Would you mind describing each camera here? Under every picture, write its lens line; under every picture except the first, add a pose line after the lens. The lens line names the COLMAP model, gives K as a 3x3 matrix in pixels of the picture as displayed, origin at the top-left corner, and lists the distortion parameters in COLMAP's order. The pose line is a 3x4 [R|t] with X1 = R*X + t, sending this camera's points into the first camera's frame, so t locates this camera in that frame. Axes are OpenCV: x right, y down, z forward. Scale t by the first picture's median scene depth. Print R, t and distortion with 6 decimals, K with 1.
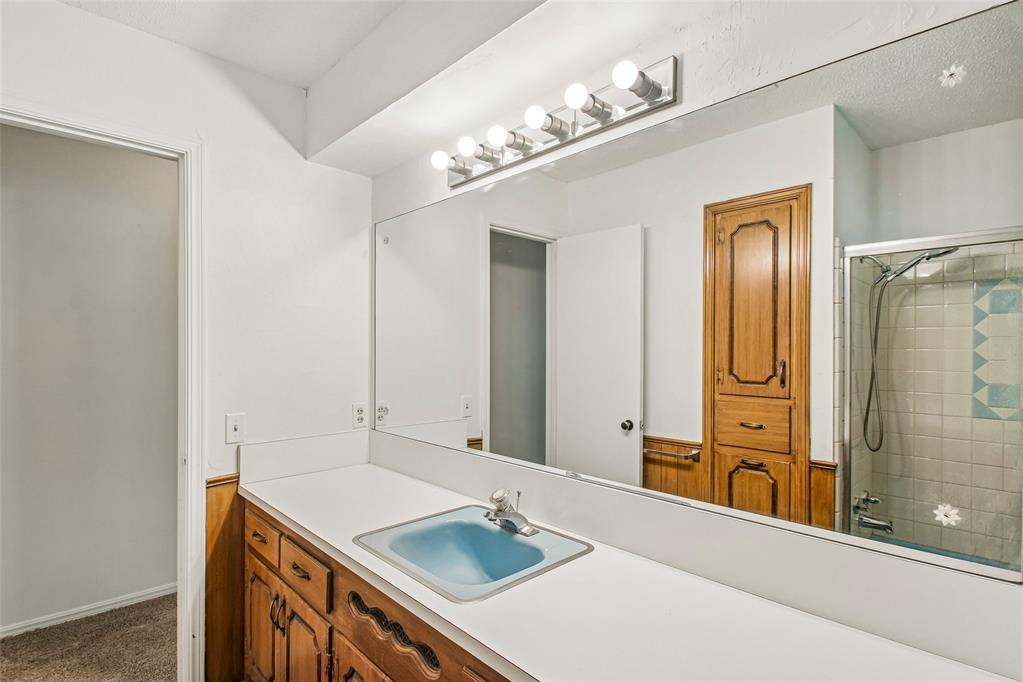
lens RADIAL K [[521.9, 0, 511.6], [0, 521.9, 348.7], [0, 0, 1]] dist [-0.015676, 0.000052]
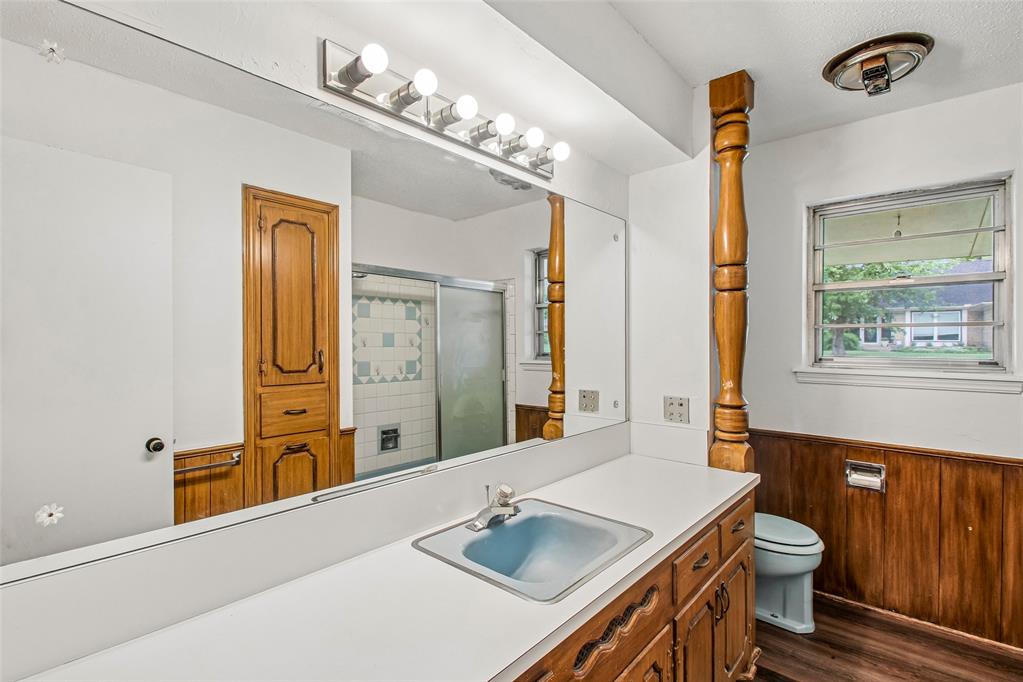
lens RADIAL K [[488.2, 0, 511.2], [0, 488.2, 341.0], [0, 0, 1]] dist [0.003021, 0.000090]
pose [[-0.099647, -0.005015, 0.995010, -0.574691], [-0.004827, 0.999978, 0.004557, -0.004352], [-0.995011, -0.004349, -0.099669, 0.654691]]
